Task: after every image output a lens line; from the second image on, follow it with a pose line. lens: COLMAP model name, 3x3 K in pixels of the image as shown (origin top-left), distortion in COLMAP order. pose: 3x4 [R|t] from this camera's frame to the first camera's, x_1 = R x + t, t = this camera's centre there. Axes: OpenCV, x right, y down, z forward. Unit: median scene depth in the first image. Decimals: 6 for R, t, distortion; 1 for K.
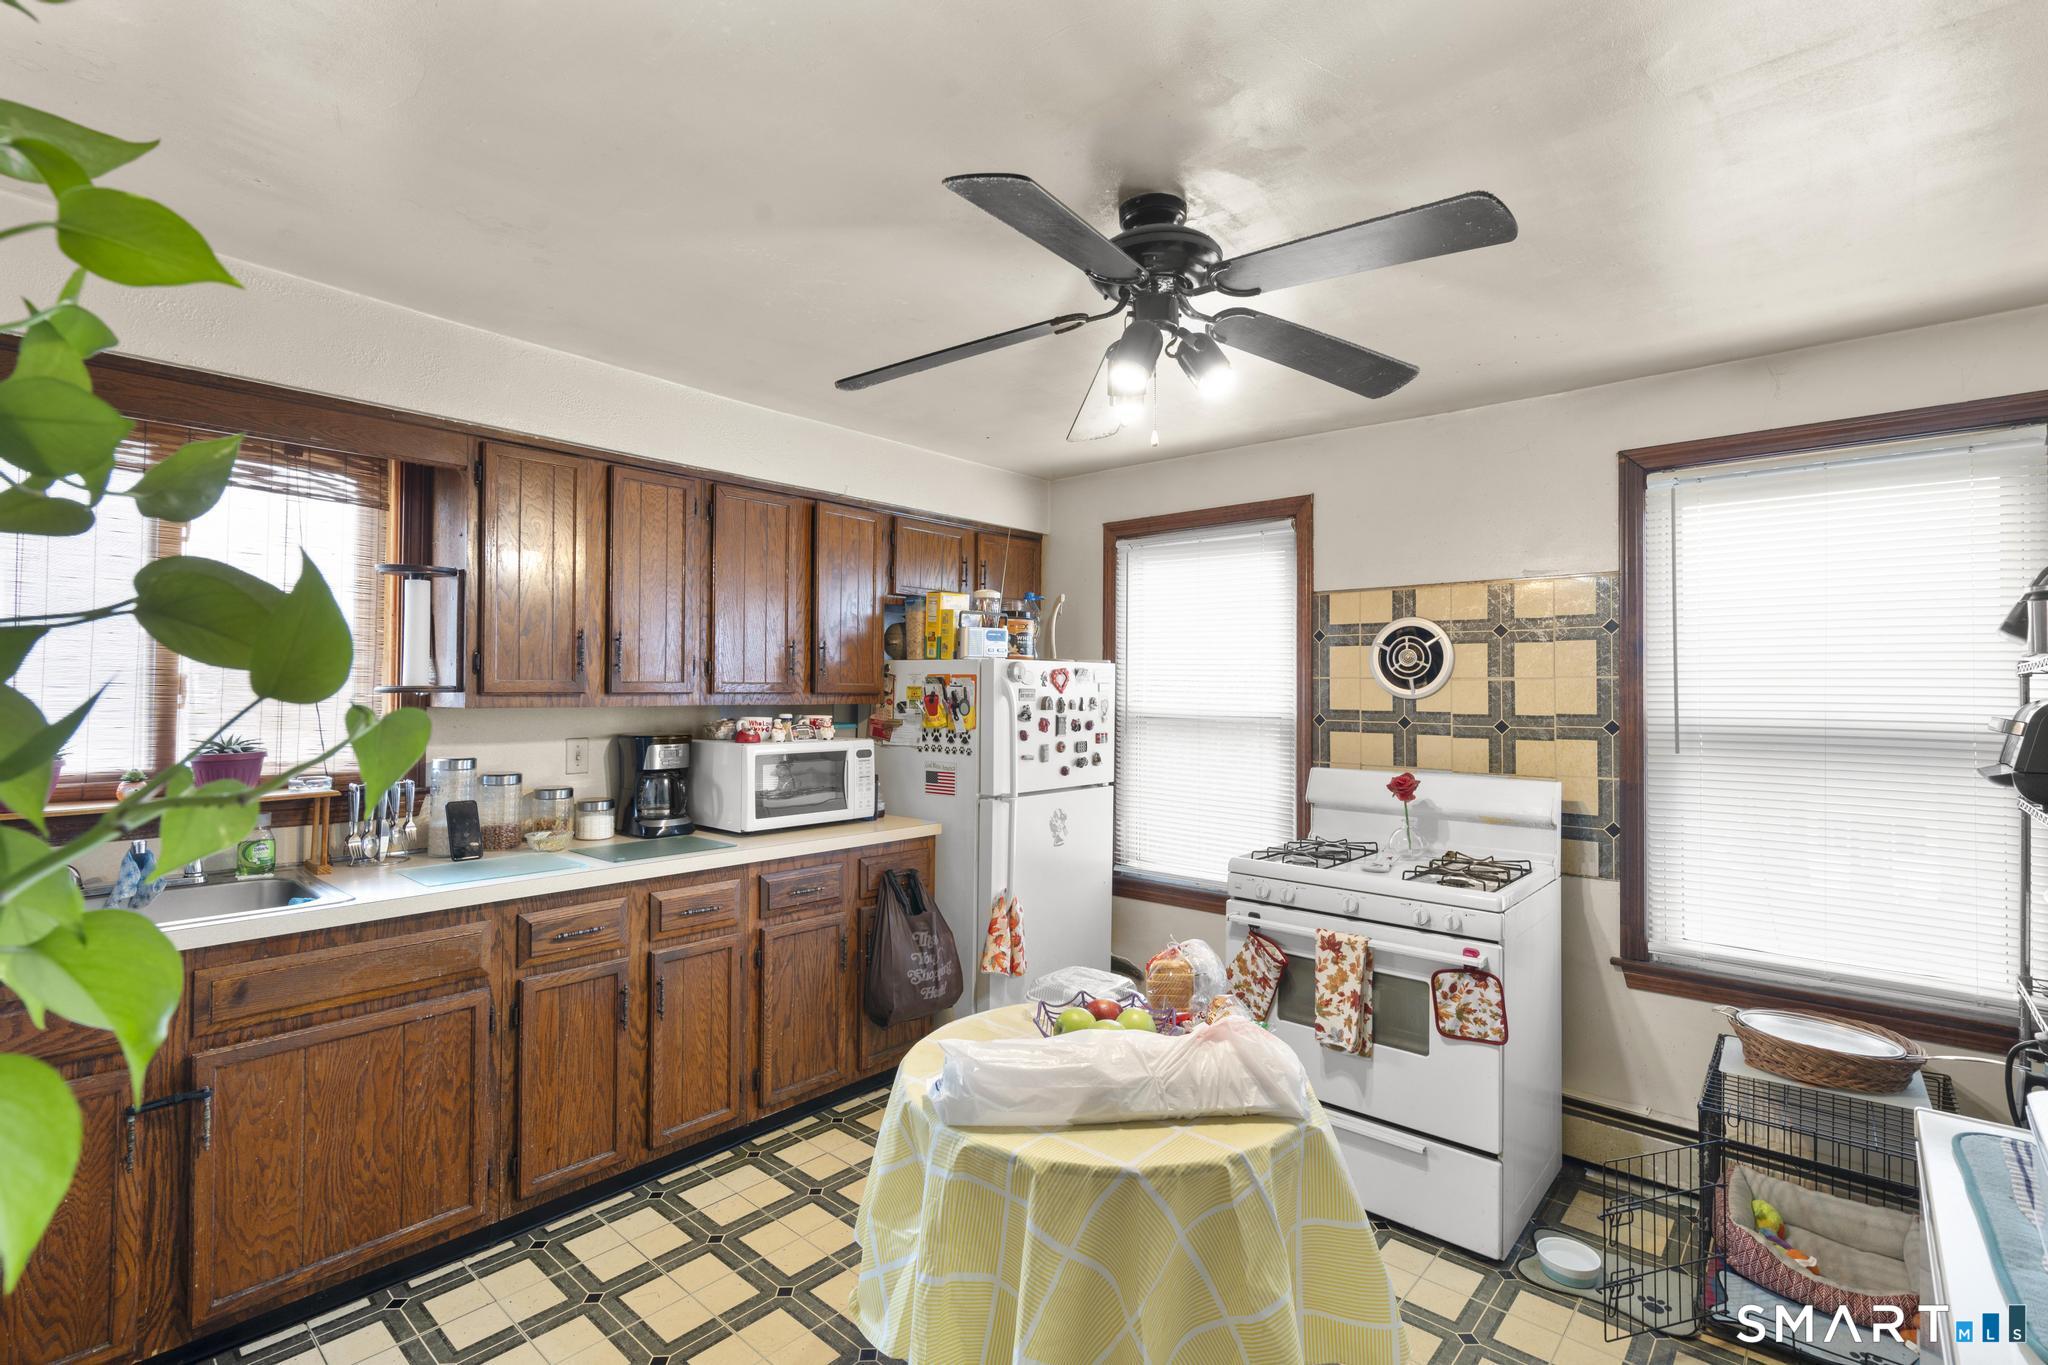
lens RADIAL K [[941.2, 0, 1020.3], [0, 941.2, 677.3], [0, 0, 1]] dist [-0.000988, -0.000402]
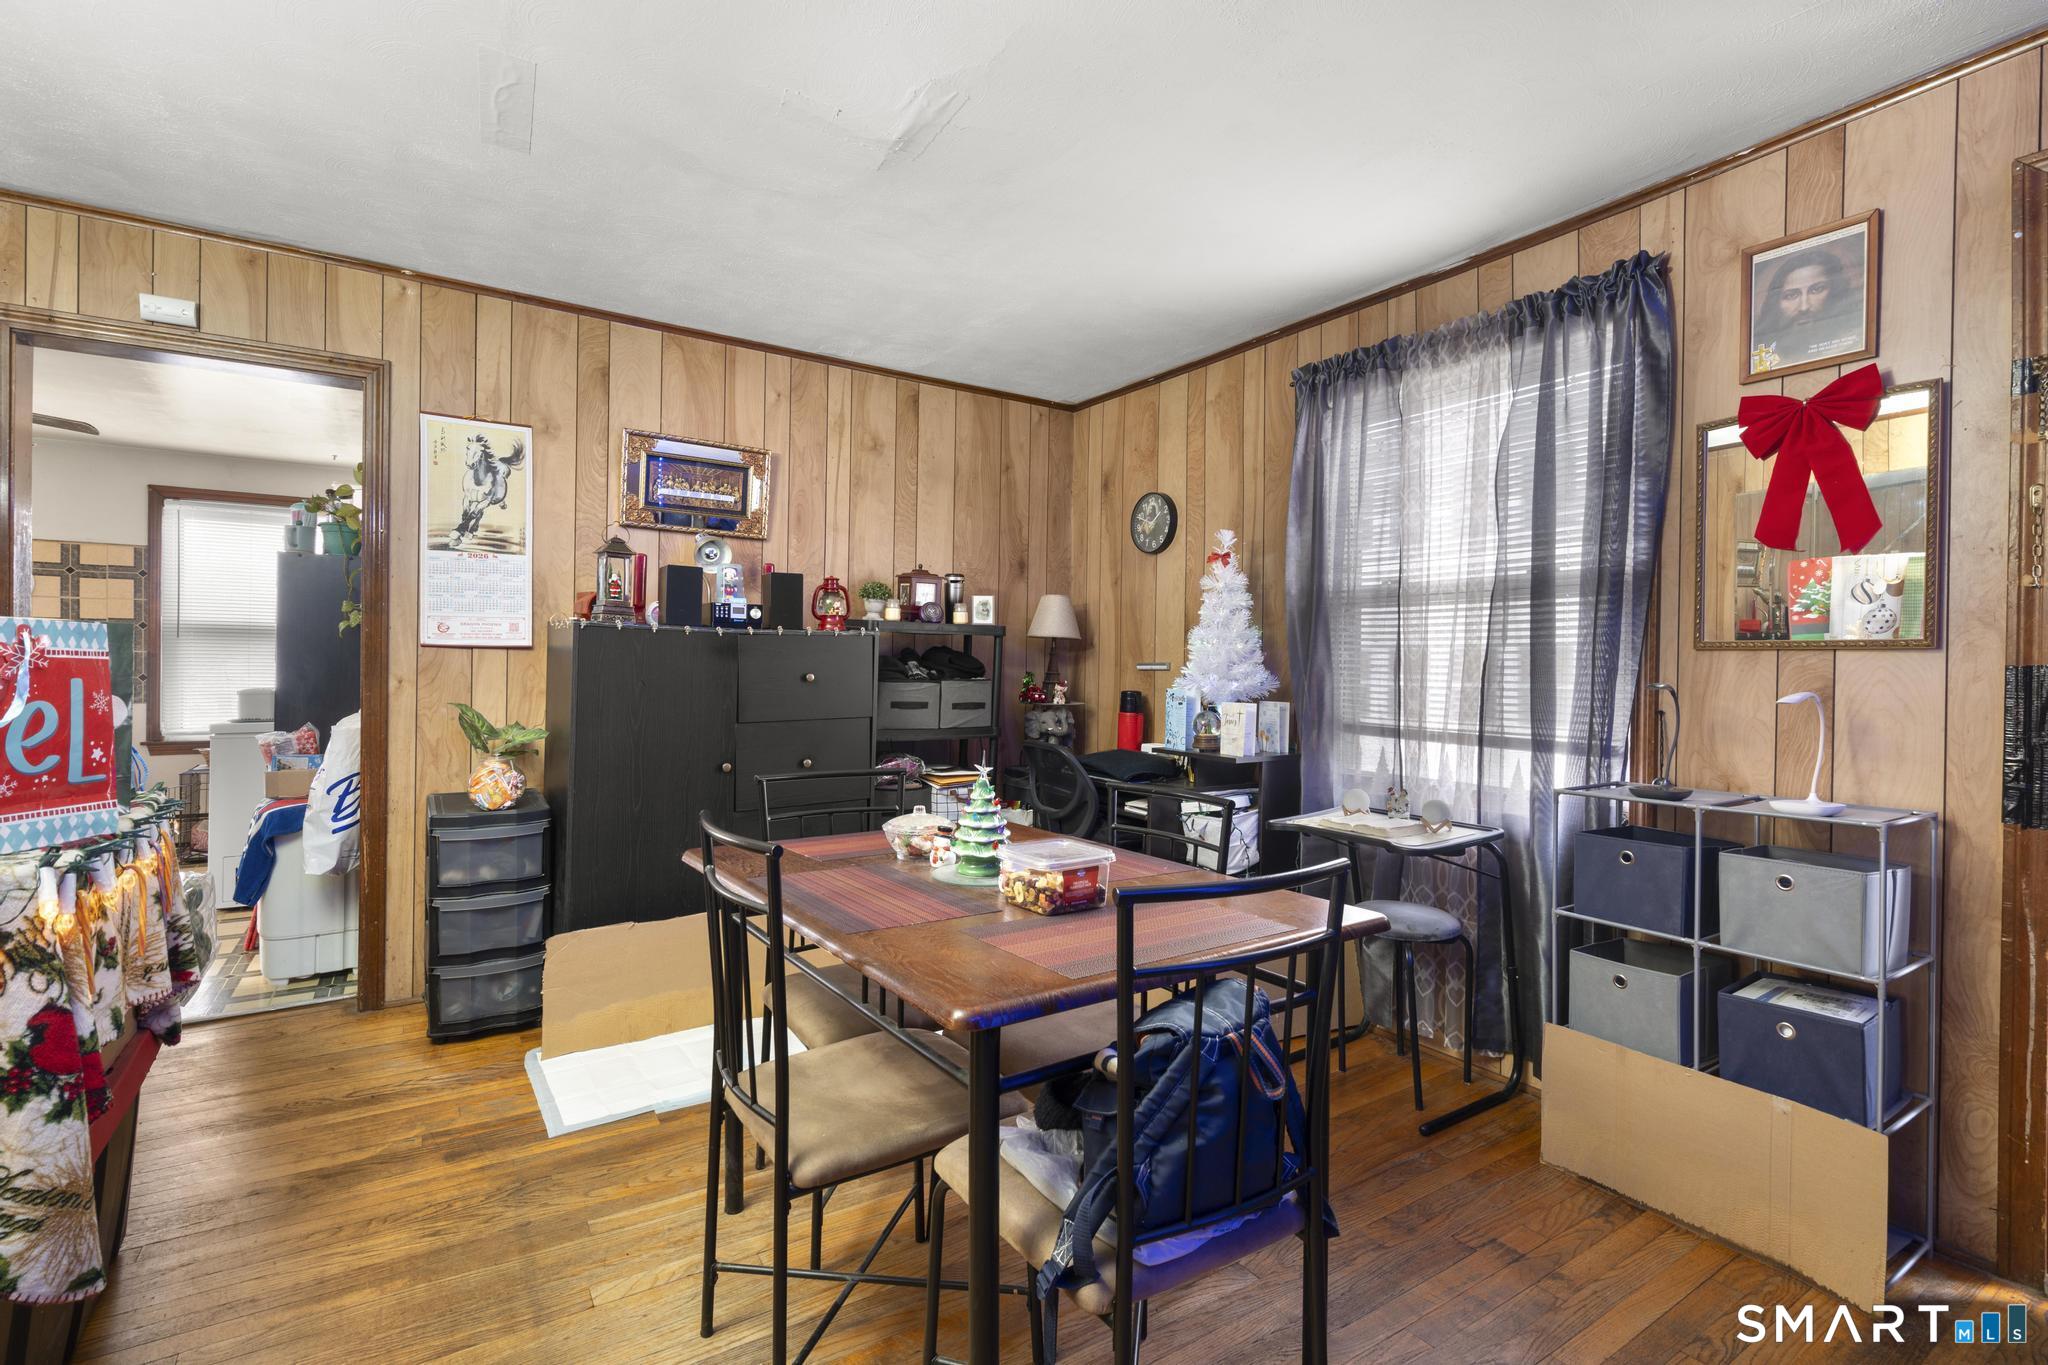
lens RADIAL K [[941.2, 0, 1017.5], [0, 941.2, 673.3], [0, 0, 1]] dist [-0.000988, -0.000402]
pose [[0.249688, -0.006451, 0.968305, -0.804239], [-0.022105, 0.999679, 0.012360, 0.088445], [-0.968074, -0.024490, 0.249465, -1.242624]]
